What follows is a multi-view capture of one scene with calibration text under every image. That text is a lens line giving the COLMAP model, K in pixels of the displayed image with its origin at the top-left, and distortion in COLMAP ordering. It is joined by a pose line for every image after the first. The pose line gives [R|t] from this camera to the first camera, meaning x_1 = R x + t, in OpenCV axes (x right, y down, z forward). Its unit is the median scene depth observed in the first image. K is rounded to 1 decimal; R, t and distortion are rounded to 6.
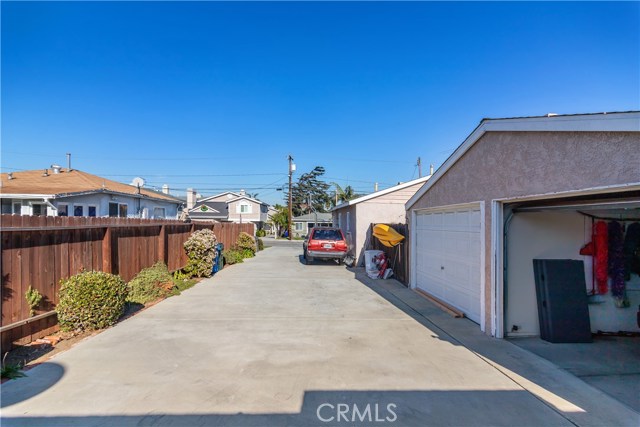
lens RADIAL K [[308.5, 0, 329.4], [0, 308.5, 220.5], [0, 0, 1]] dist [-0.001905, -0.000435]
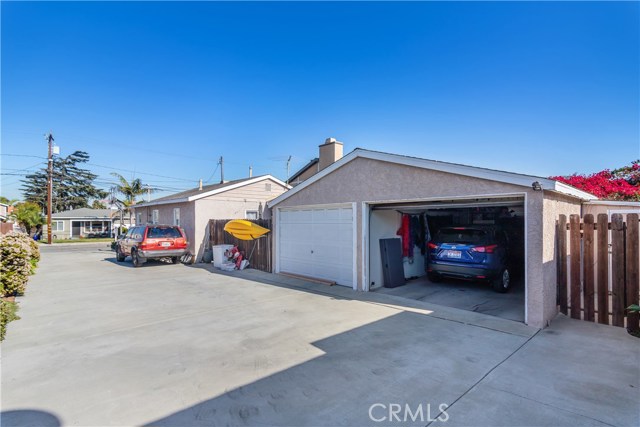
lens RADIAL K [[298.3, 0, 322.4], [0, 298.3, 215.6], [0, 0, 1]] dist [-0.001285, -0.000299]
pose [[0.780196, -0.006641, 0.625500, -0.520629], [0.009421, 0.999955, -0.001134, 0.000800], [-0.625464, 0.006777, 0.780223, -0.027614]]
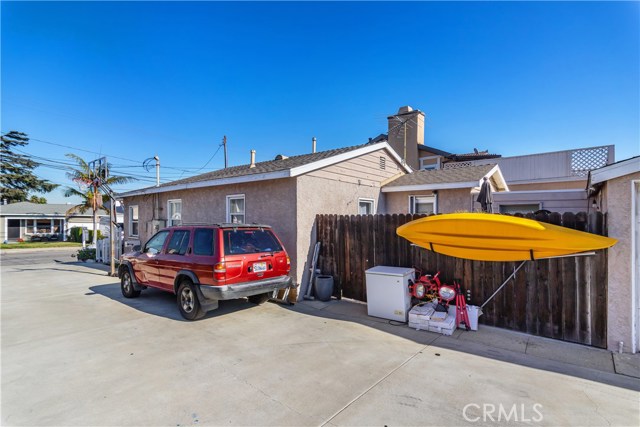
lens RADIAL K [[308.5, 0, 329.4], [0, 308.5, 220.5], [0, 0, 1]] dist [-0.001905, -0.000435]
pose [[0.702360, -0.011293, 0.711733, -0.626627], [0.001457, 0.999895, 0.014427, 0.029334], [-0.711821, -0.009096, 0.702302, 1.624654]]
